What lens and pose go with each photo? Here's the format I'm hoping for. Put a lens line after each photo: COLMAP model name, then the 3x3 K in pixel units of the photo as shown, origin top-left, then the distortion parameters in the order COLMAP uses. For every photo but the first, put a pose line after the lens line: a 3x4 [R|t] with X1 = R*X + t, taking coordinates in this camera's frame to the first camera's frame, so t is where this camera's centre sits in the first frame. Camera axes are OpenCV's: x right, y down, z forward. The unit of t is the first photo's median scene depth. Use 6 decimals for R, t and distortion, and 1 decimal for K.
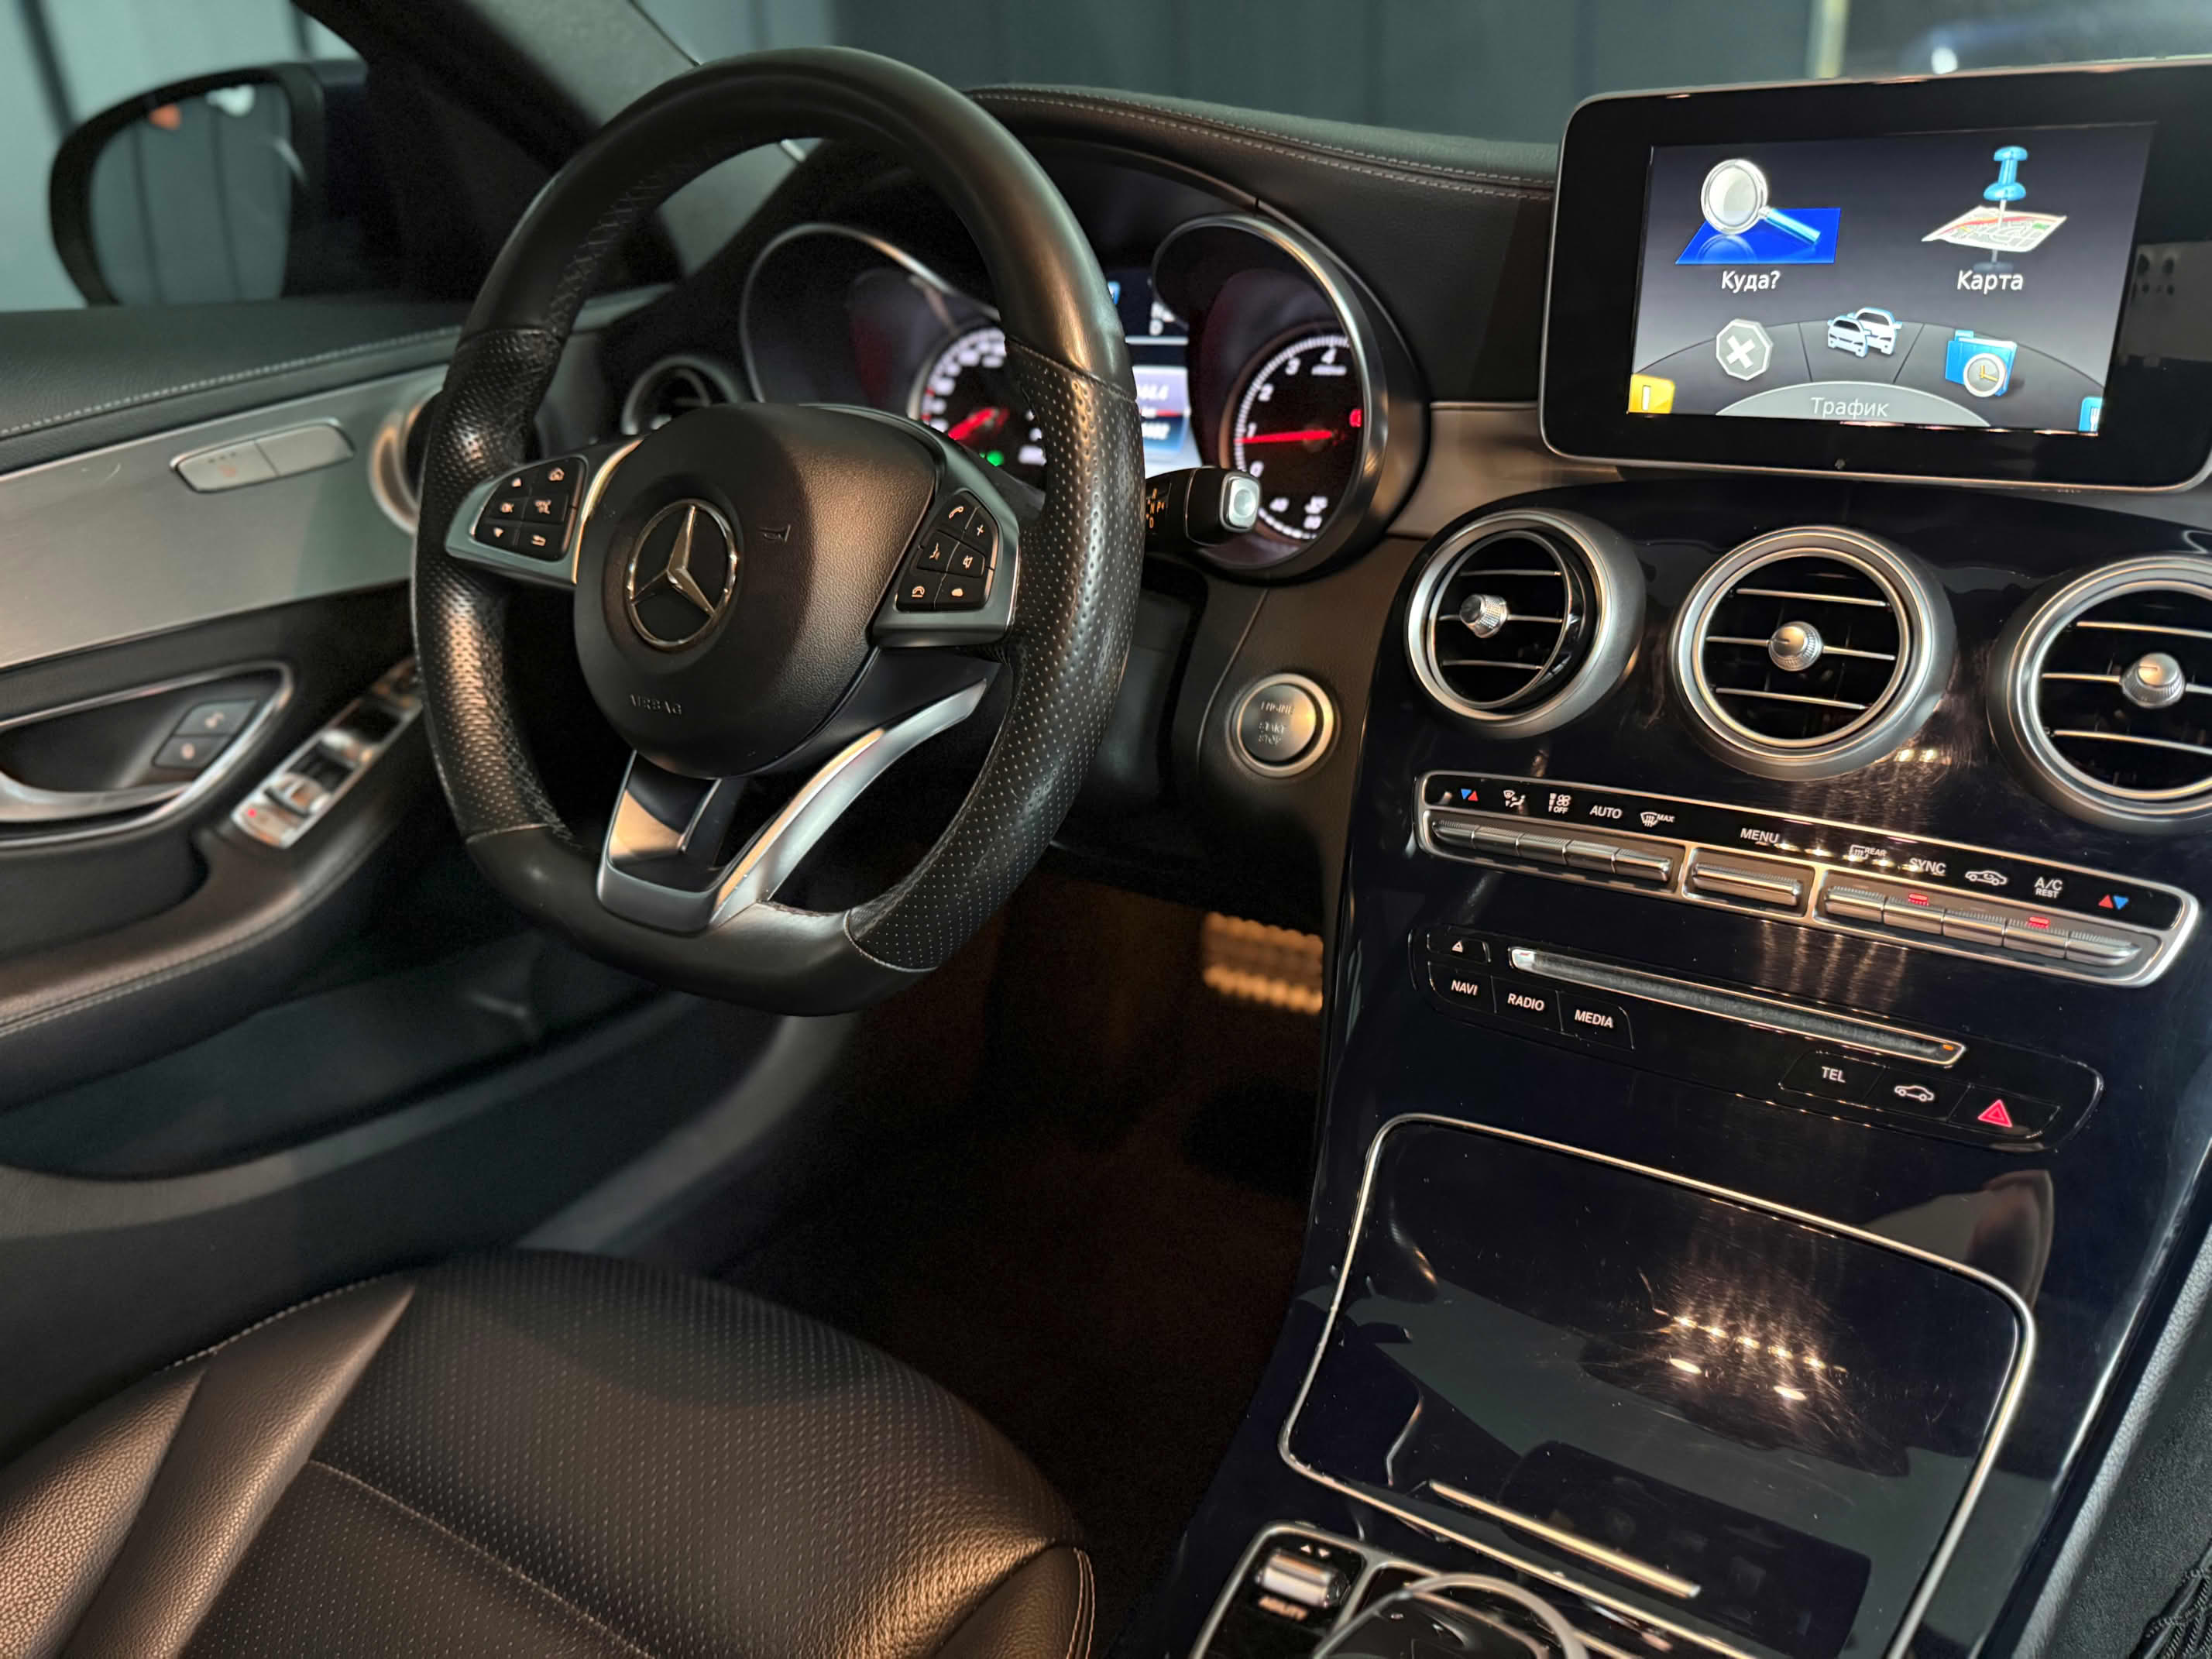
lens RADIAL K [[1579.4, 0, 1113.7], [0, 1579.4, 860.0], [0, 0, 1]] dist [0.069875, -0.131942]
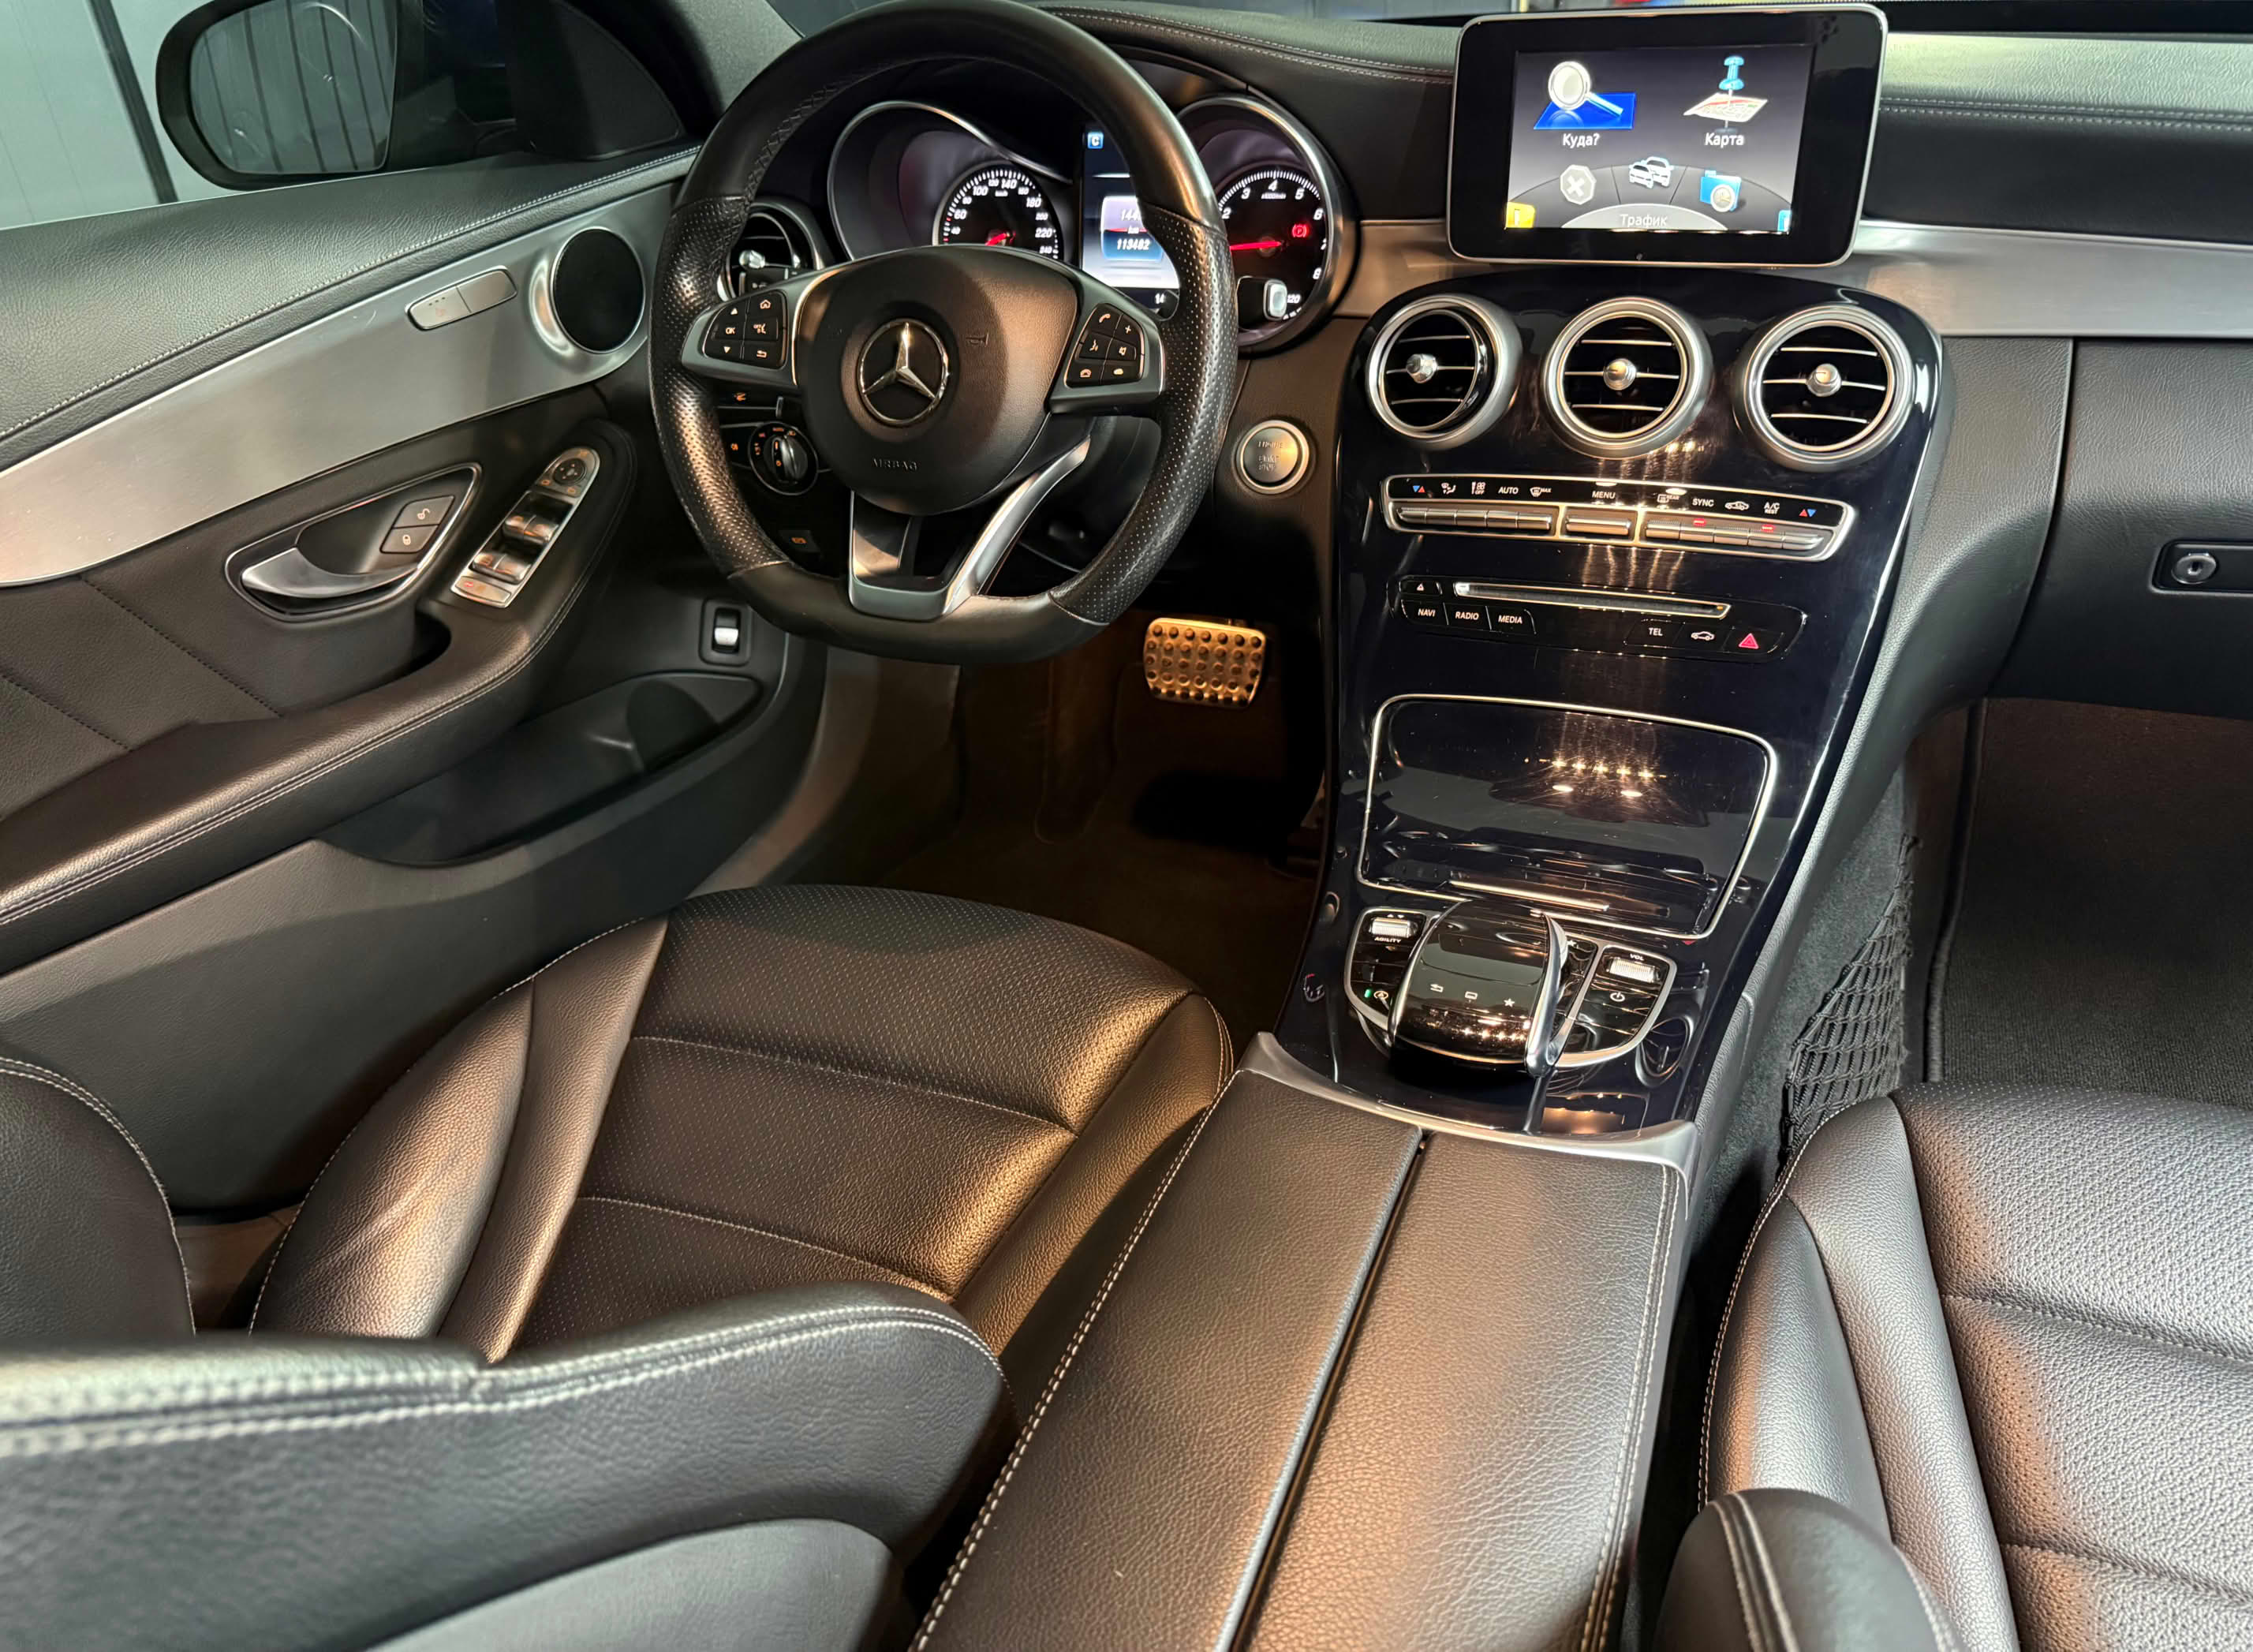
lens RADIAL K [[1589.6, 0, 1126.5], [0, 1589.6, 826.0], [0, 0, 1]] dist [0.122591, -0.256167]
pose [[0.982802, -0.102495, 0.153604, -0.333066], [0.085666, 0.989957, 0.112453, 0.085406], [-0.163587, -0.097360, 0.981713, -0.522704]]
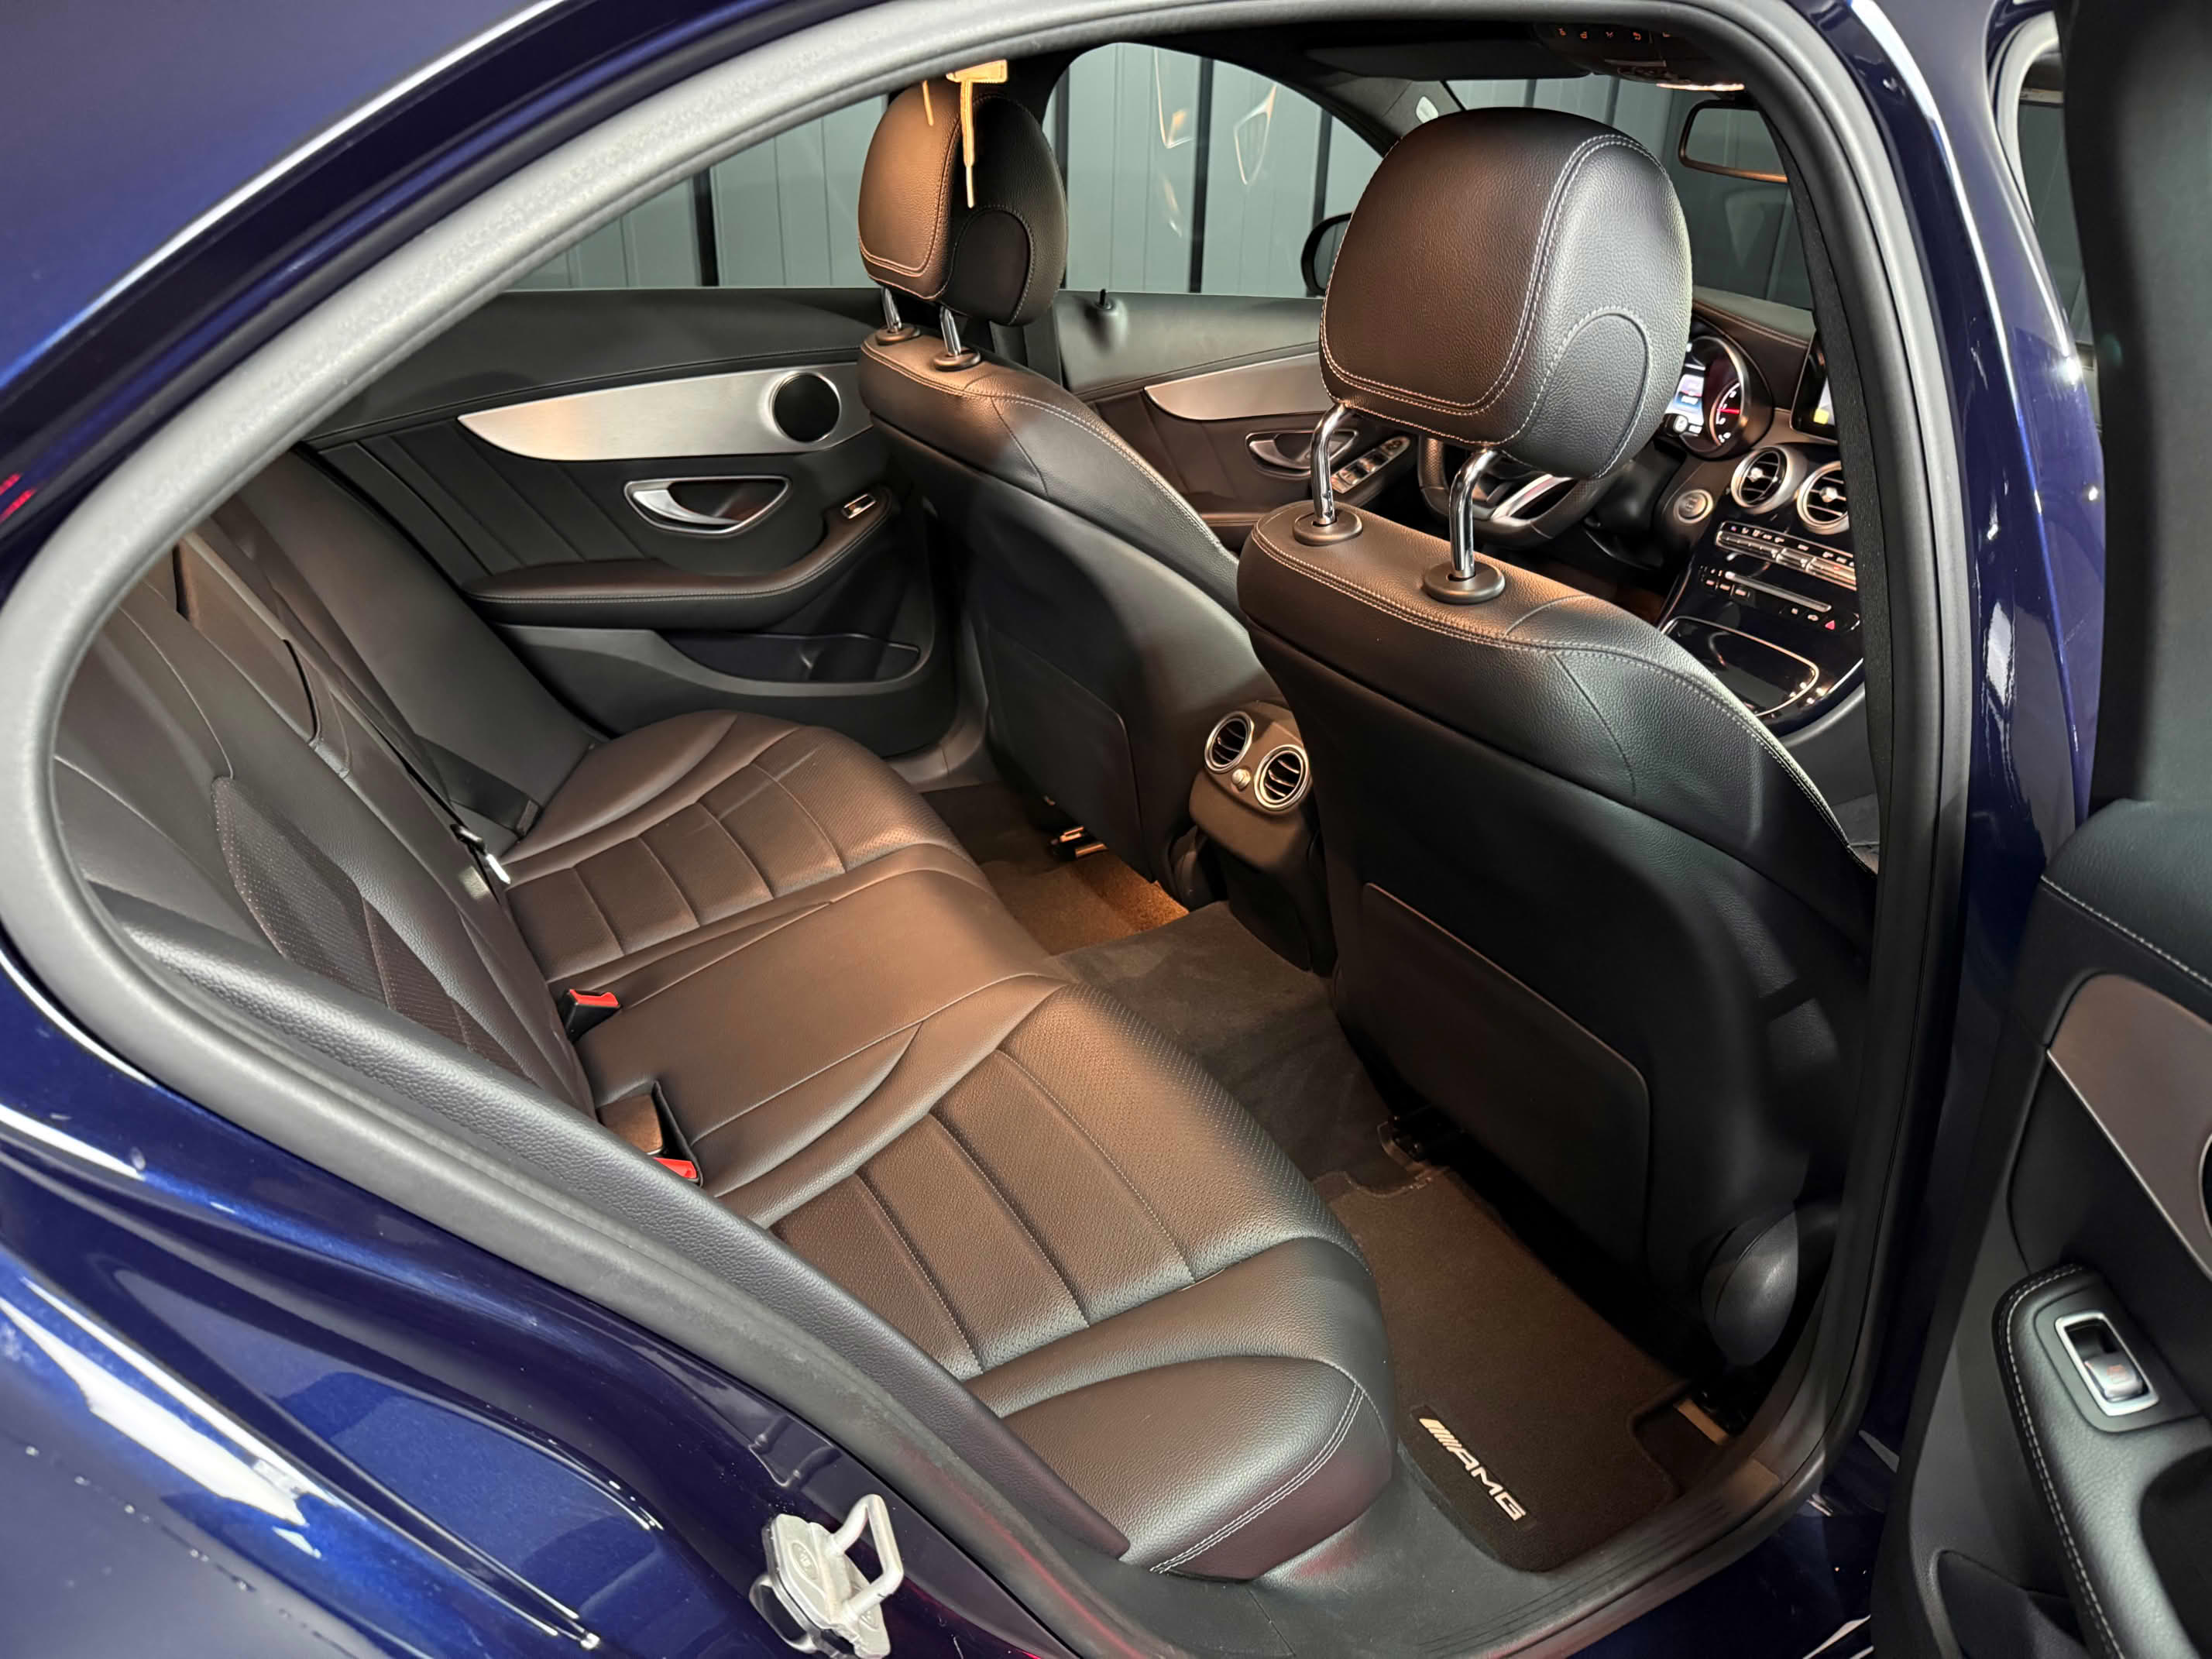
lens RADIAL K [[1579.4, 0, 1113.7], [0, 1579.4, 860.0], [0, 0, 1]] dist [0.069875, -0.131942]
pose [[0.890888, 0.278141, -0.359105, 0.460176], [-0.259440, 0.960533, 0.100338, 0.619199], [0.372840, 0.003777, 0.927888, -2.522530]]
